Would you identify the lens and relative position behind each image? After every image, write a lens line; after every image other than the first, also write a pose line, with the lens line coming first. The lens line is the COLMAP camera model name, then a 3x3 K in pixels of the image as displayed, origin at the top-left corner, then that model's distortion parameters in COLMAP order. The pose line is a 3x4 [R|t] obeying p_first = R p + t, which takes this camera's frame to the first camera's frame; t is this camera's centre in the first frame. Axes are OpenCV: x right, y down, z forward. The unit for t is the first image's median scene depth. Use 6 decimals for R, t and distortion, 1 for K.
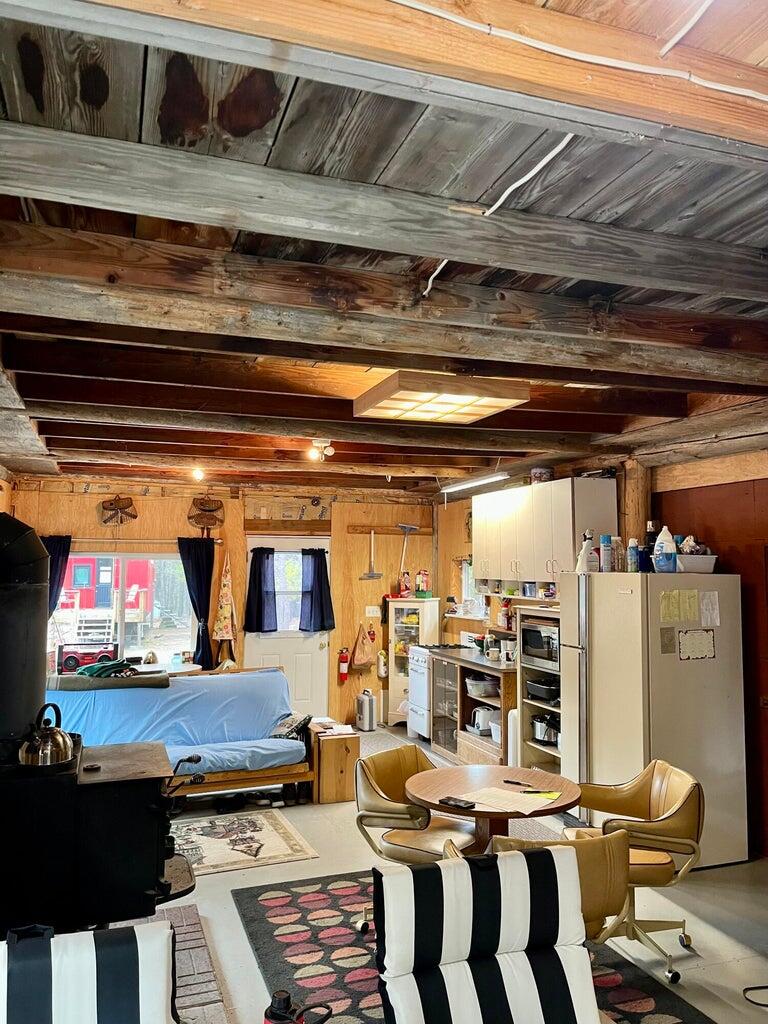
lens RADIAL K [[779.7, 0, 383.8], [0, 779.7, 514.8], [0, 0, 1]] dist [0.044350, -0.030265]
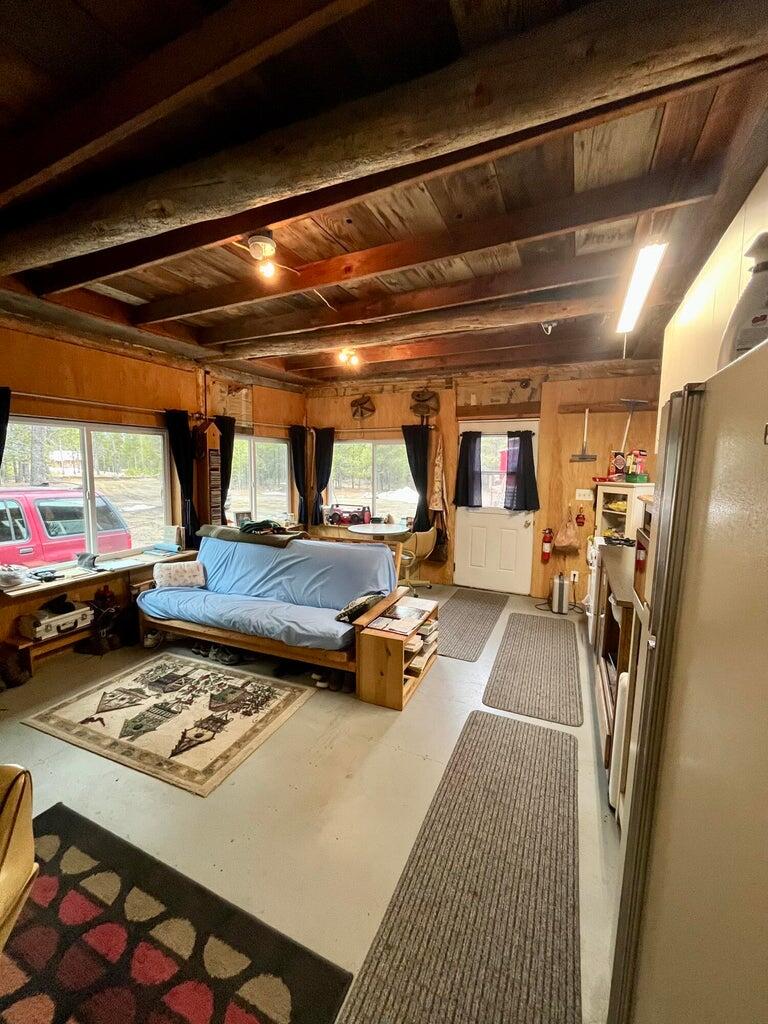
lens RADIAL K [[415.0, 0, 381.9], [0, 415.0, 509.1], [0, 0, 1]] dist [-0.001376, -0.000276]
pose [[0.716364, 0.080843, -0.693028, 0.171410], [0.040127, 0.986847, 0.156596, 0.053685], [0.696572, -0.139988, 0.703698, 0.486877]]
